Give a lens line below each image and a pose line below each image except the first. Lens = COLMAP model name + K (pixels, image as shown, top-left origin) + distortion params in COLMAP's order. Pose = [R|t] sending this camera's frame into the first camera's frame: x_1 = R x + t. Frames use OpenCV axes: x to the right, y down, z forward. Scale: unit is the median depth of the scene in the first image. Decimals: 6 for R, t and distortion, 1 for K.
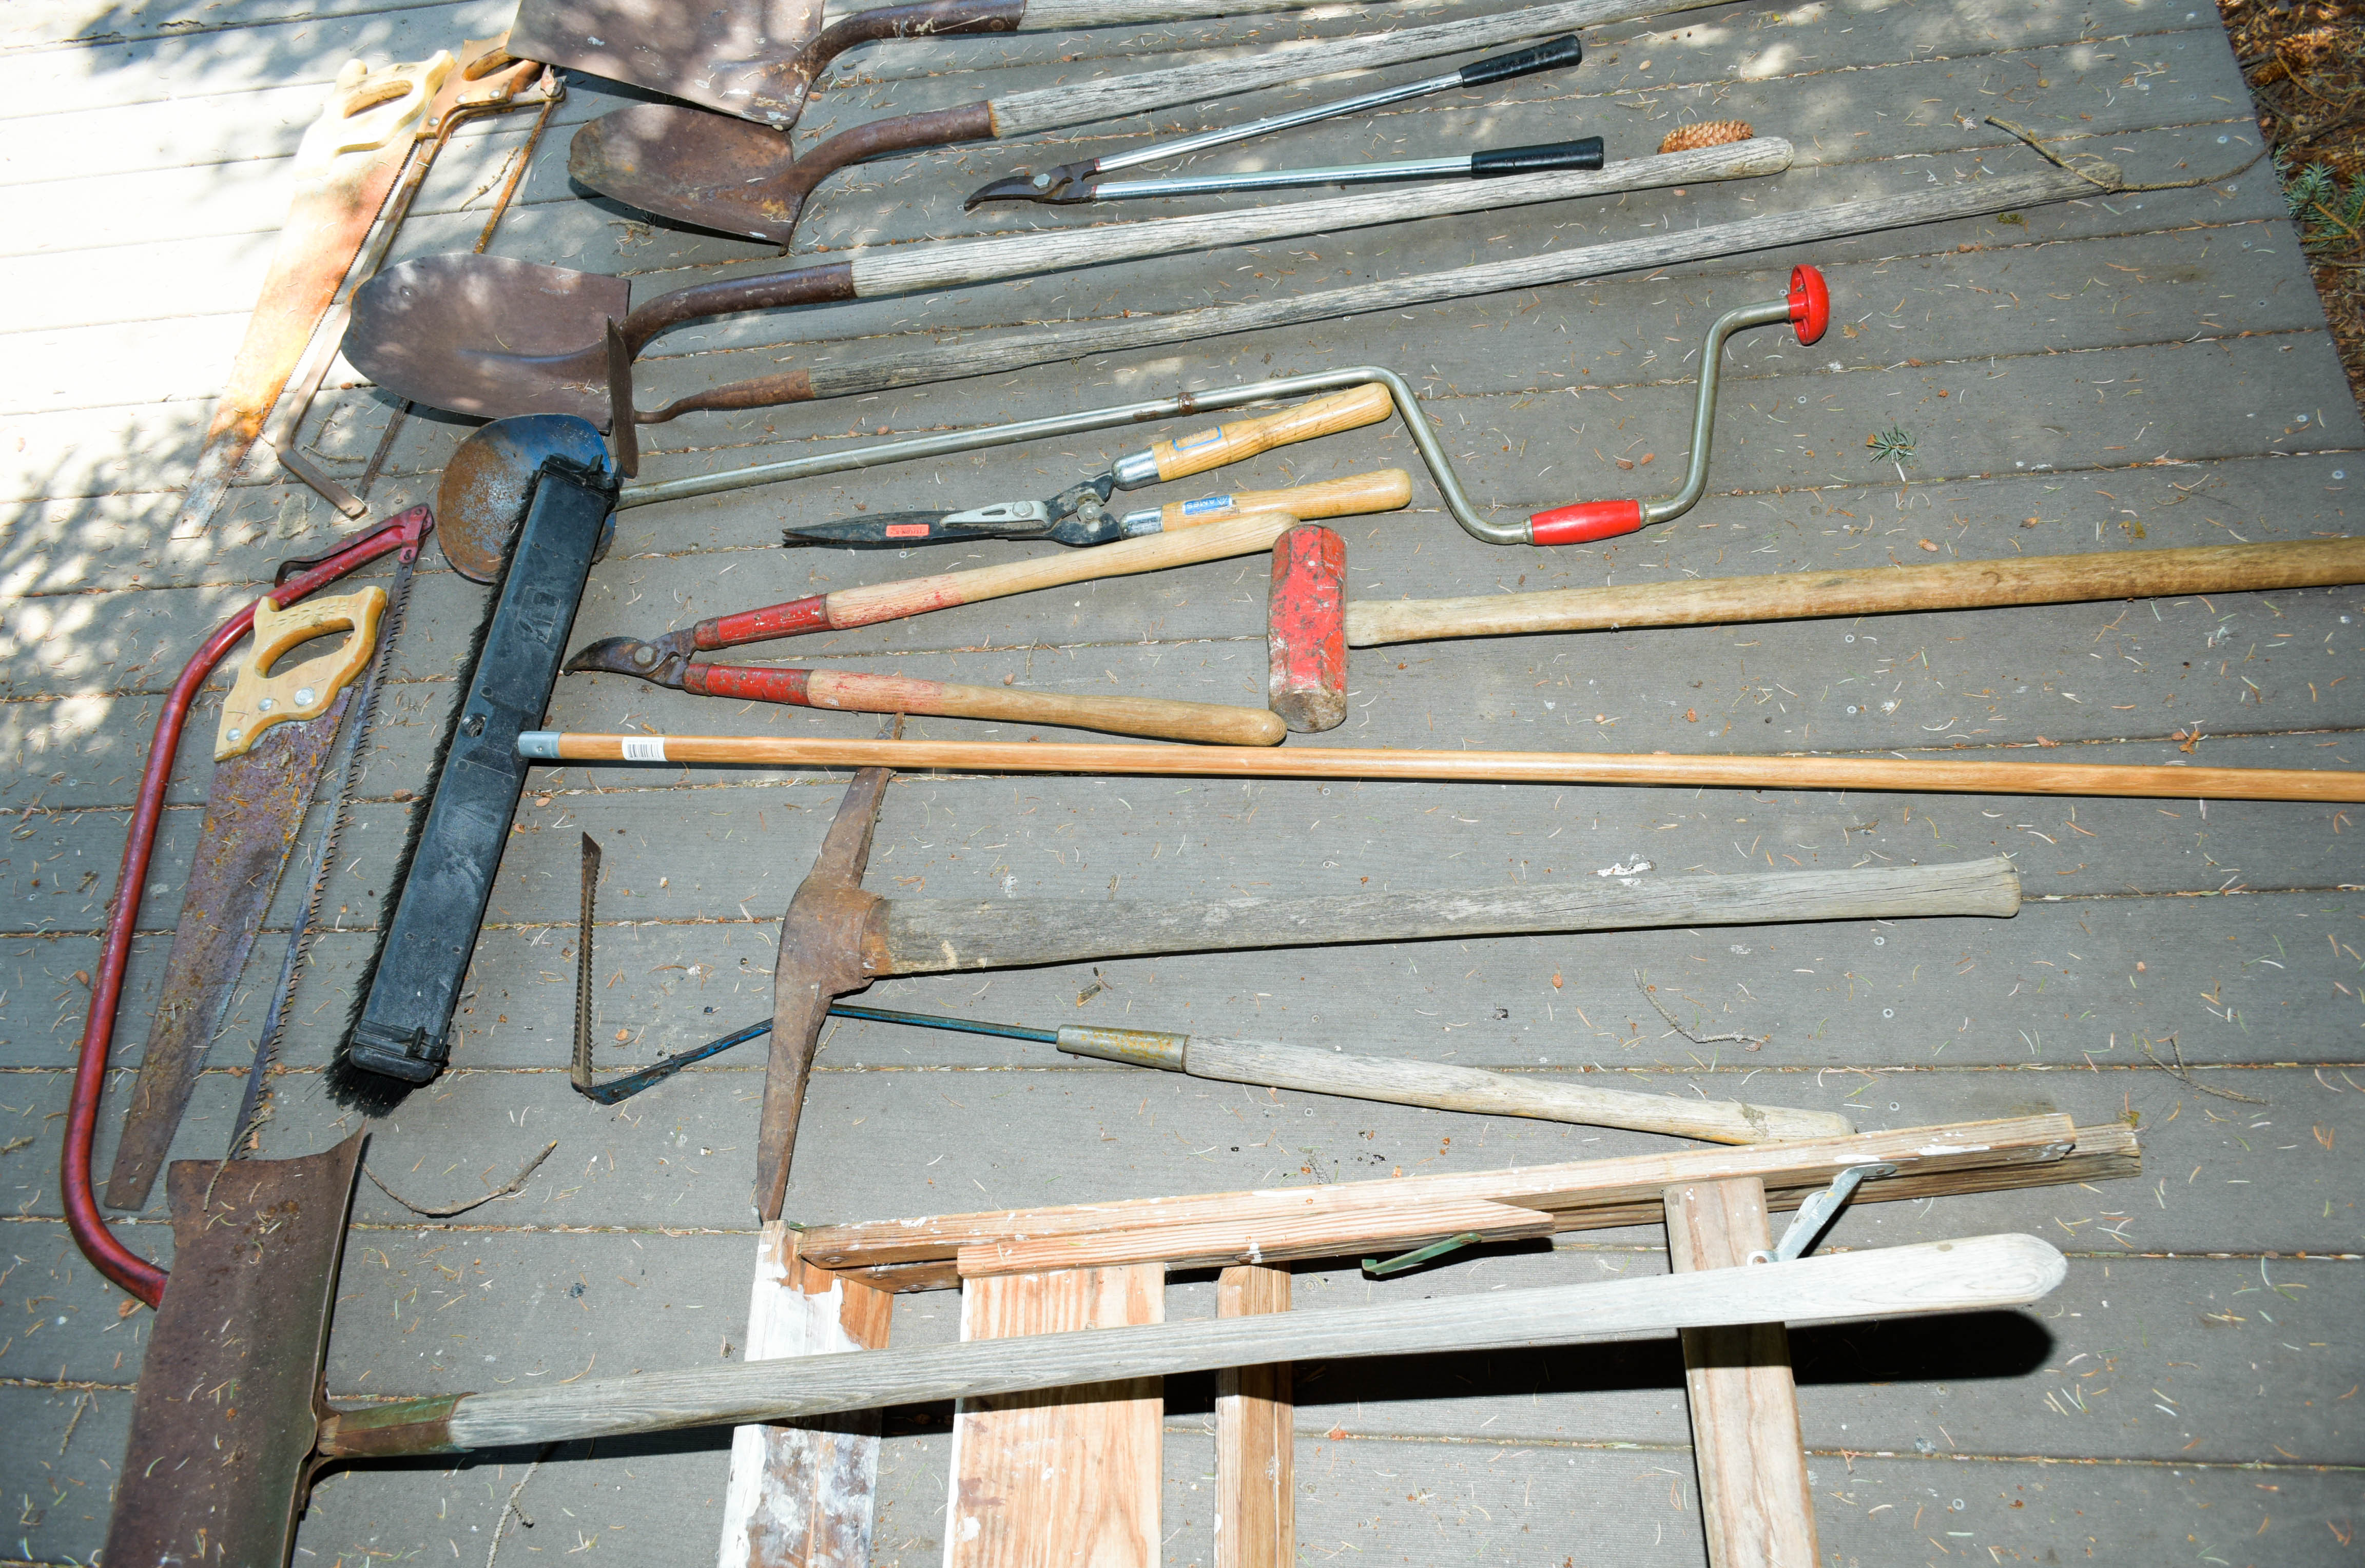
lens RADIAL K [[1725.7, 0, 1188.8], [0, 1725.7, 805.1], [0, 0, 1]] dist [-0.018020, 0.000838]
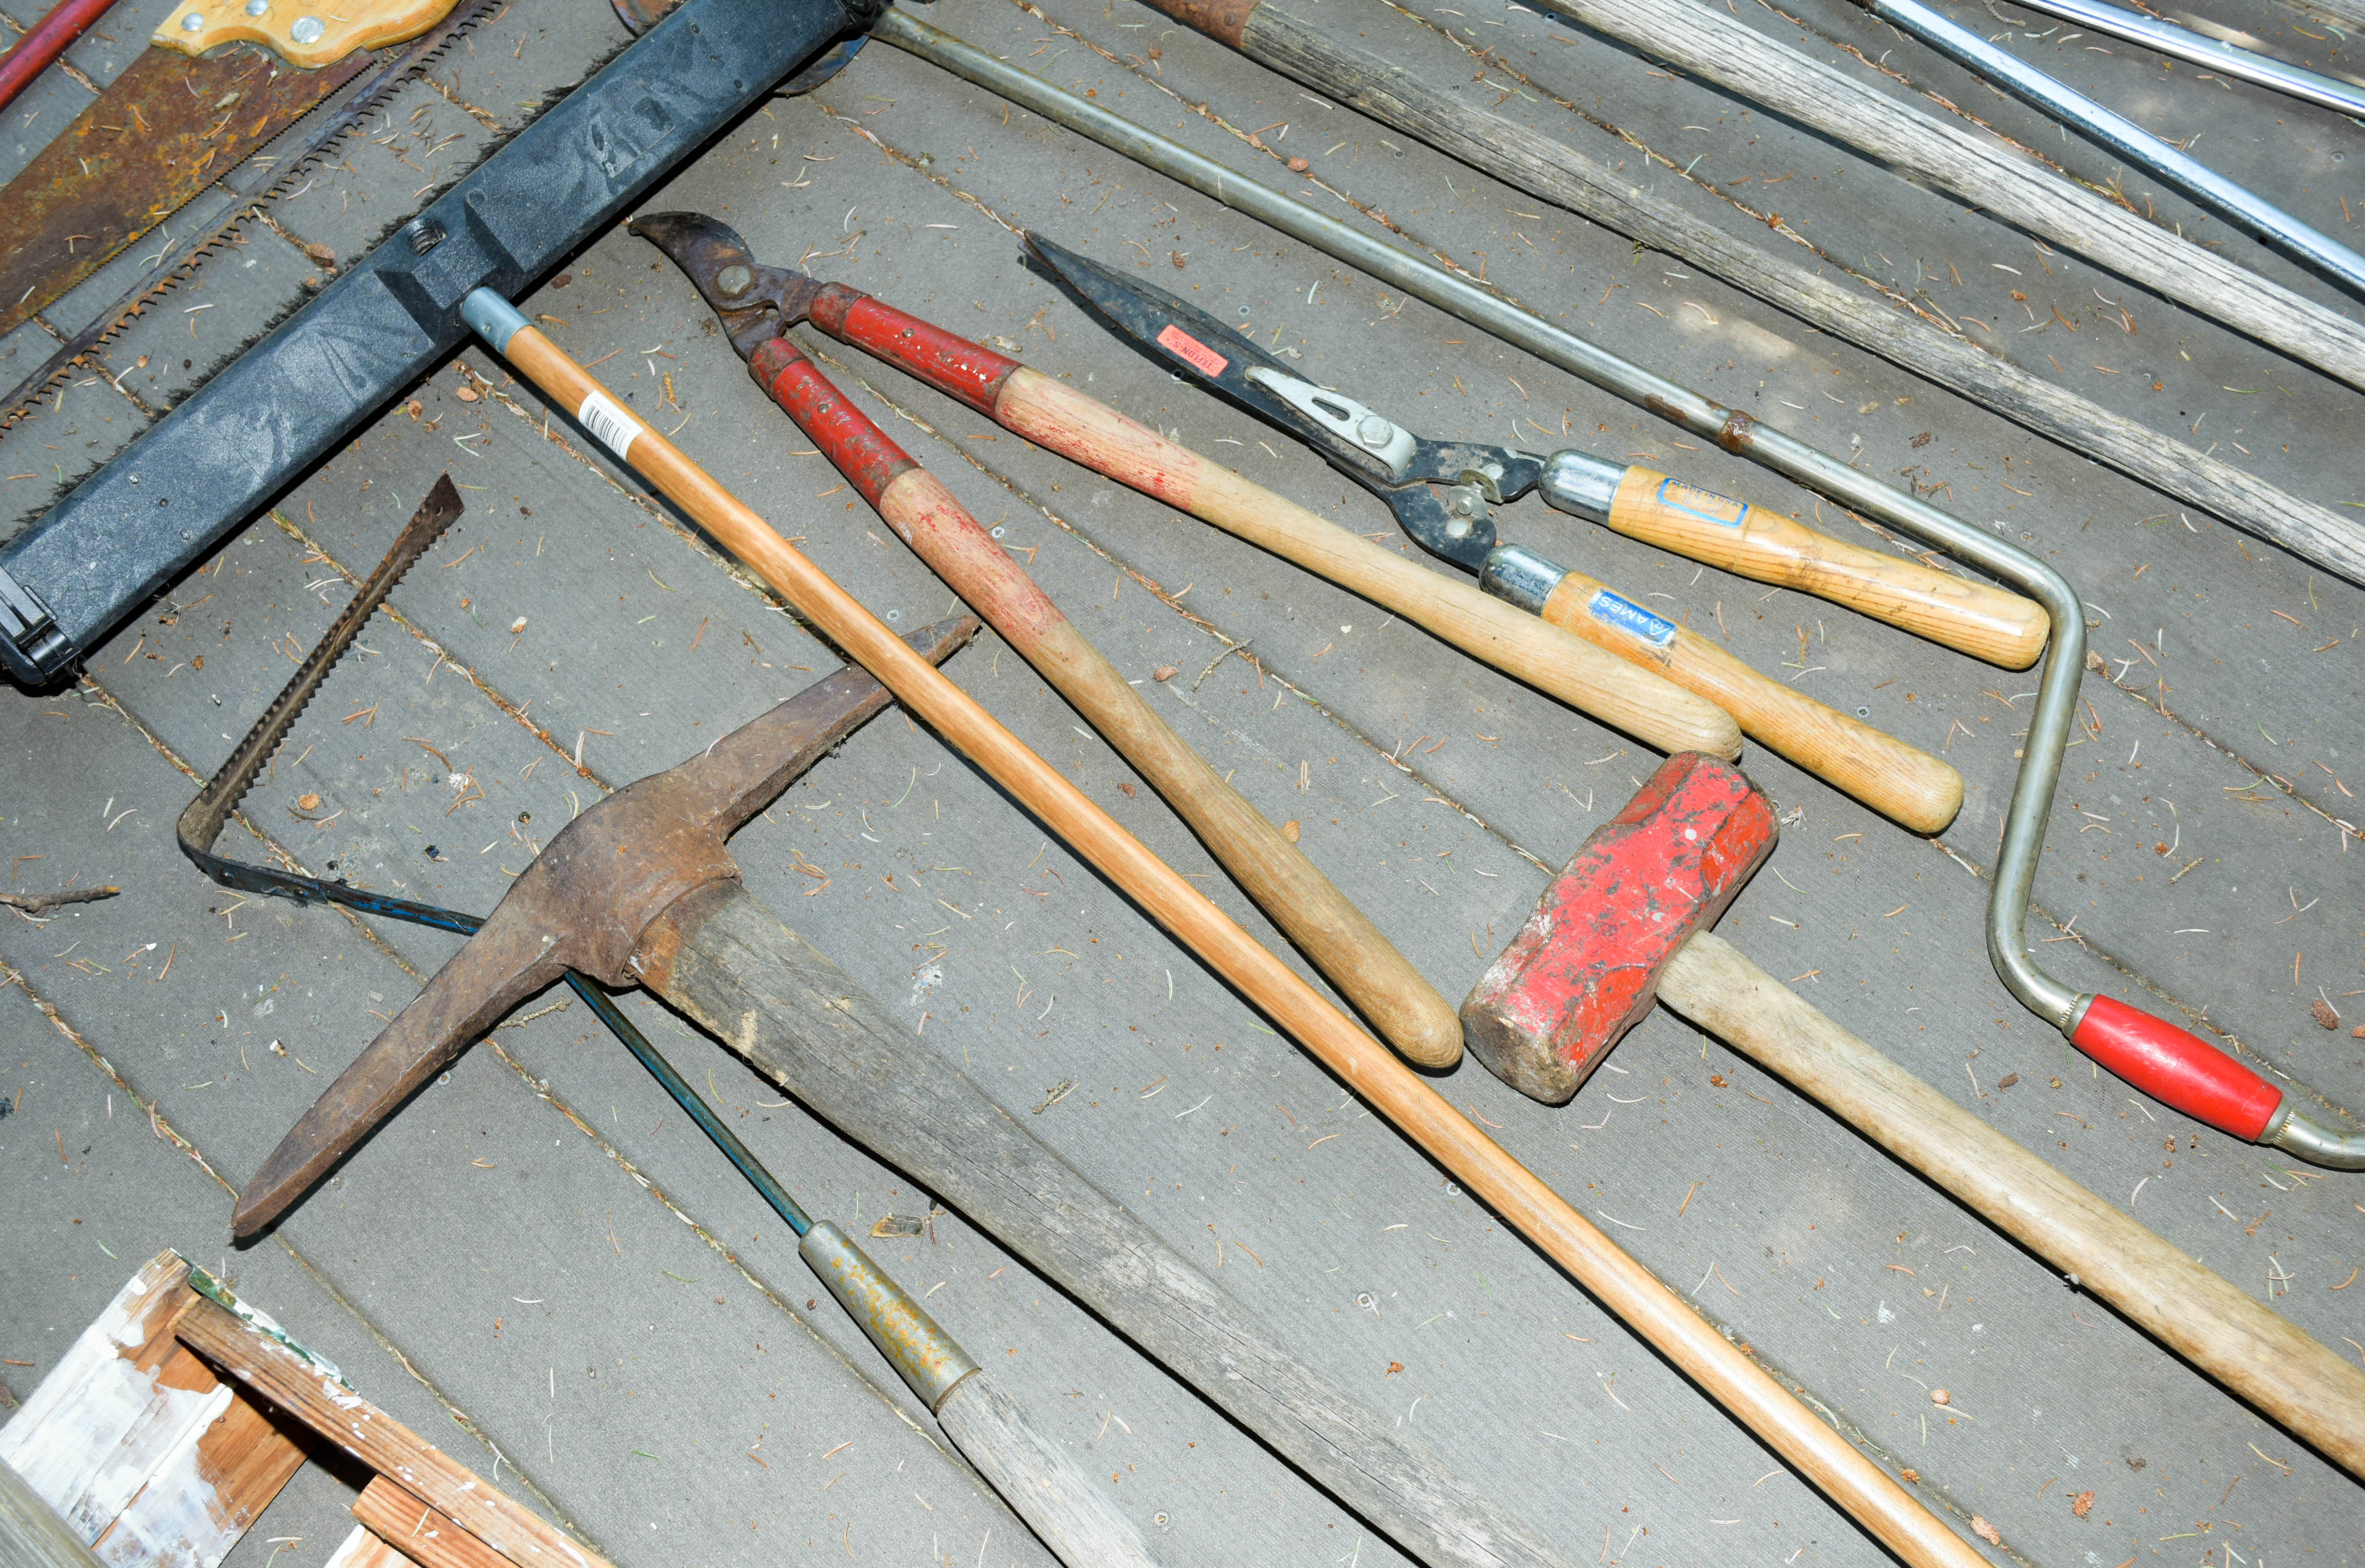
lens RADIAL K [[2612.4, 0, 1188.1], [0, 2612.4, 806.5], [0, 0, 1]] dist [-0.019664, -0.000352]
pose [[0.790750, 0.586488, -0.175347, 0.085414], [-0.564627, 0.809459, 0.161161, -0.191231], [0.236455, -0.028433, 0.971226, 0.158836]]
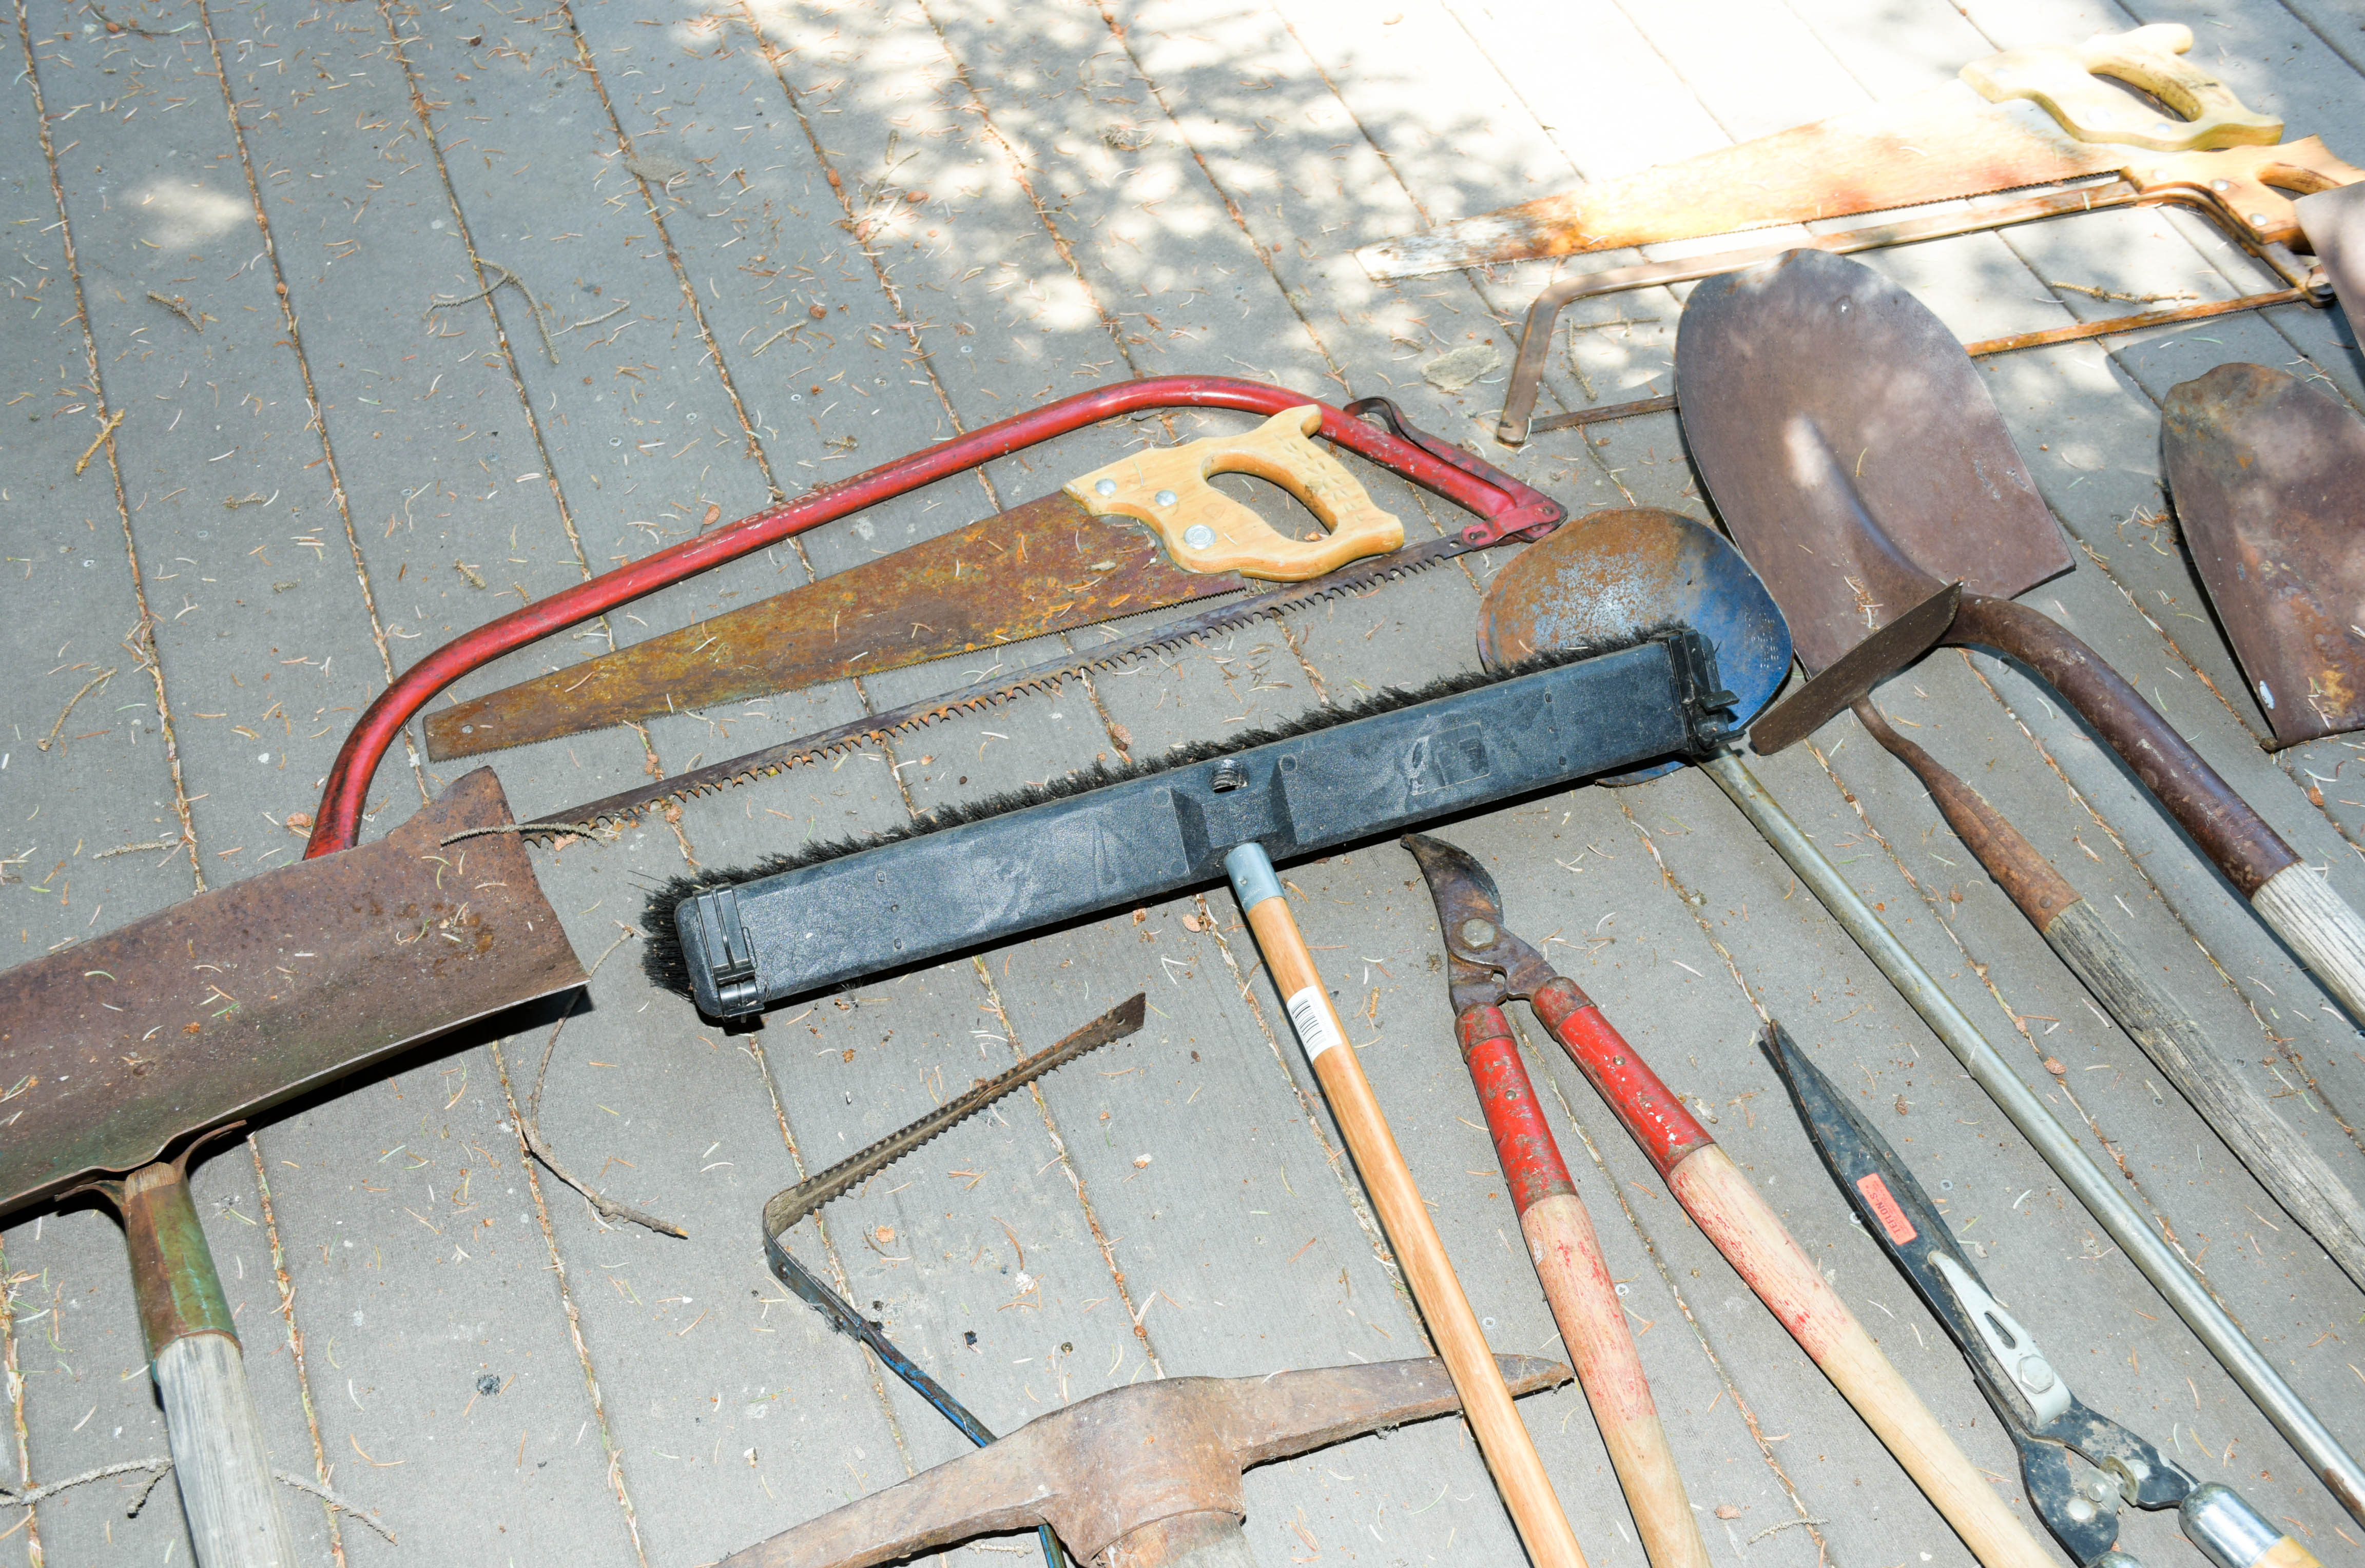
lens RADIAL K [[2612.4, 0, 1188.1], [0, 2612.4, 806.5], [0, 0, 1]] dist [-0.019664, -0.000352]
pose [[0.420342, 0.802797, -0.422883, -0.006461], [-0.839534, 0.520908, 0.154397, -0.182390], [0.344232, 0.290125, 0.892934, 0.142997]]
